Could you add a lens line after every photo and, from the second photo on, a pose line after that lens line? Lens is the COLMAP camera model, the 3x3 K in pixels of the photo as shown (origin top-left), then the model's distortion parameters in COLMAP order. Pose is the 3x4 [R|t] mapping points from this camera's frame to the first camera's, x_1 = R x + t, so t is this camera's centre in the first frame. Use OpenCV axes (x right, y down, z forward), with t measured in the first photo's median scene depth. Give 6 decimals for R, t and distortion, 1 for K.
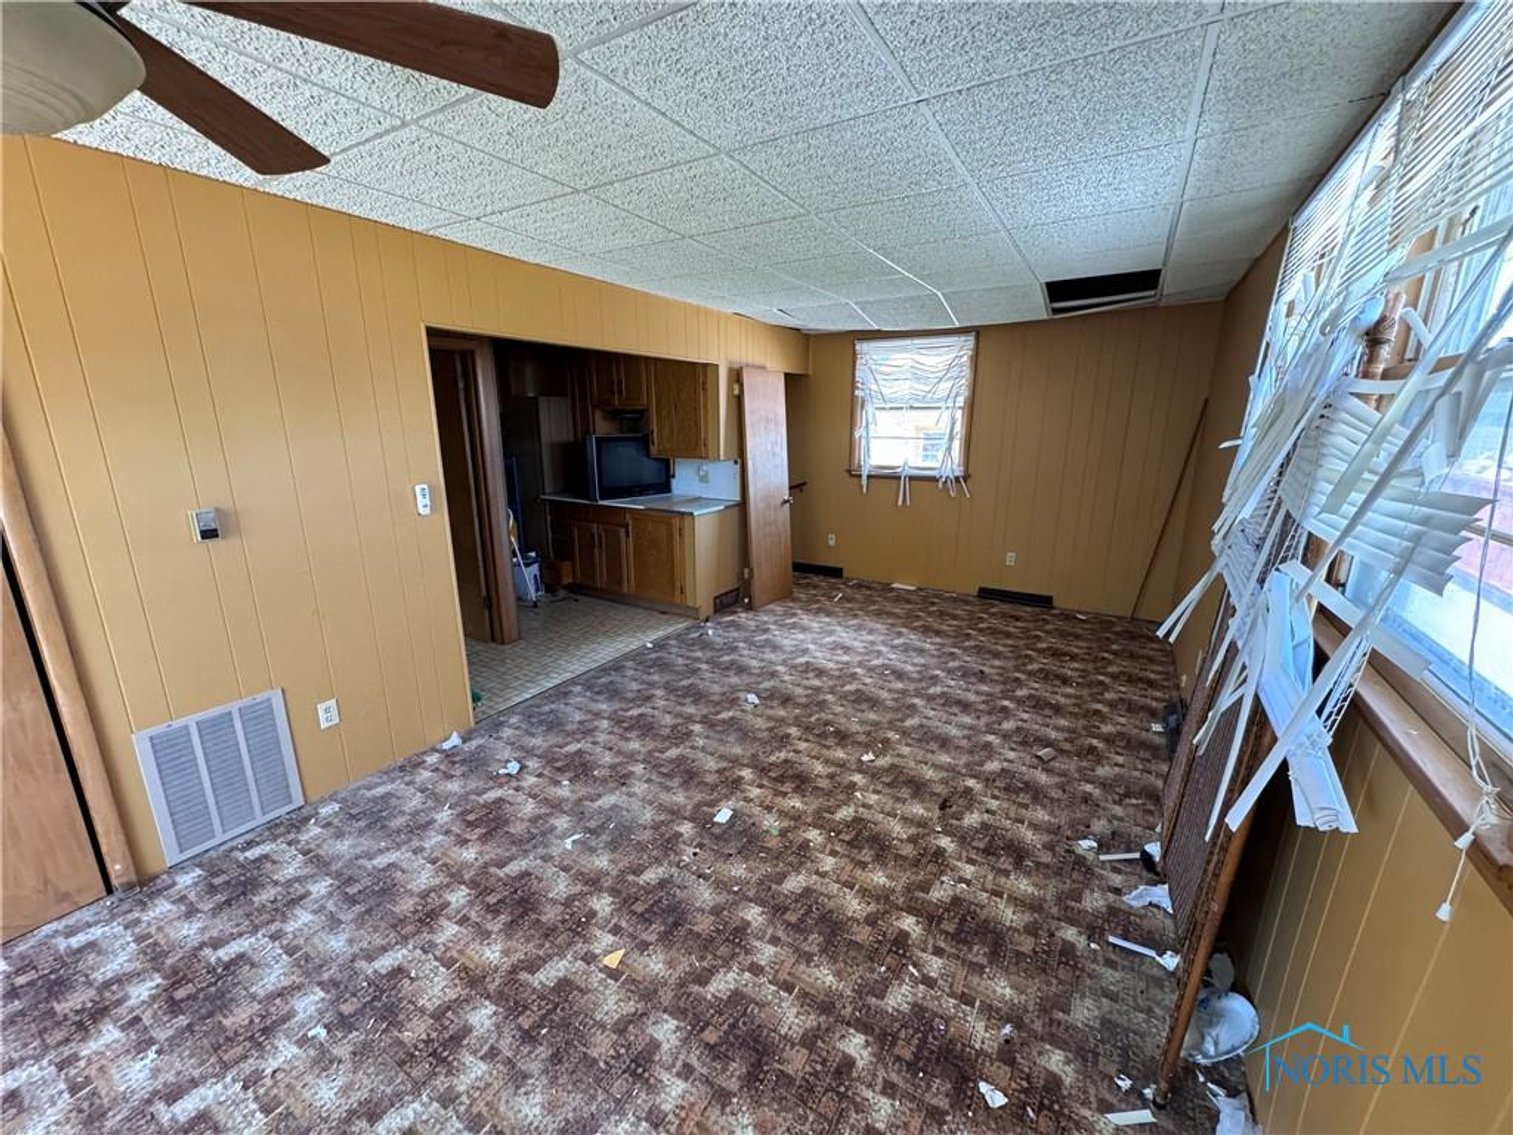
lens RADIAL K [[599.5, 0, 756.5], [0, 599.5, 567.5], [0, 0, 1]] dist [-0.000716, 0.000657]
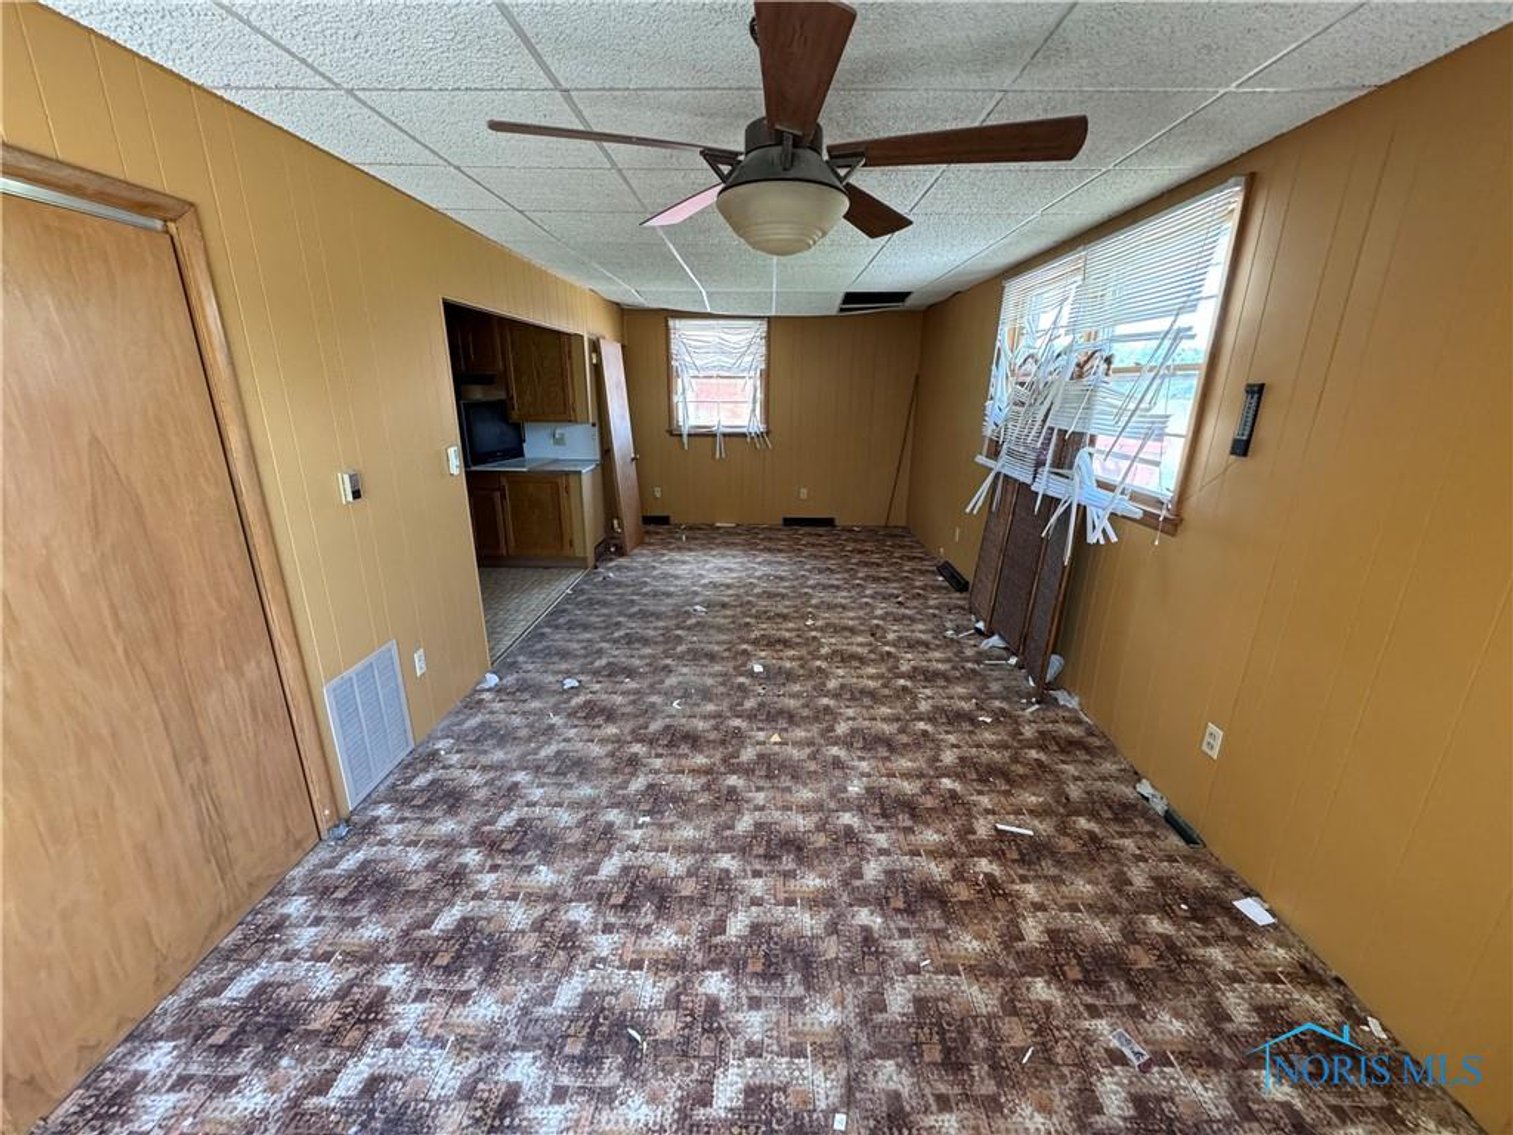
lens RADIAL K [[599.5, 0, 756.5], [0, 599.5, 567.5], [0, 0, 1]] dist [-0.000716, 0.000657]
pose [[0.865254, -0.138710, 0.481762, -0.612137], [0.112423, 0.990173, 0.083179, 0.047811], [-0.488565, -0.017810, 0.872345, -0.208577]]
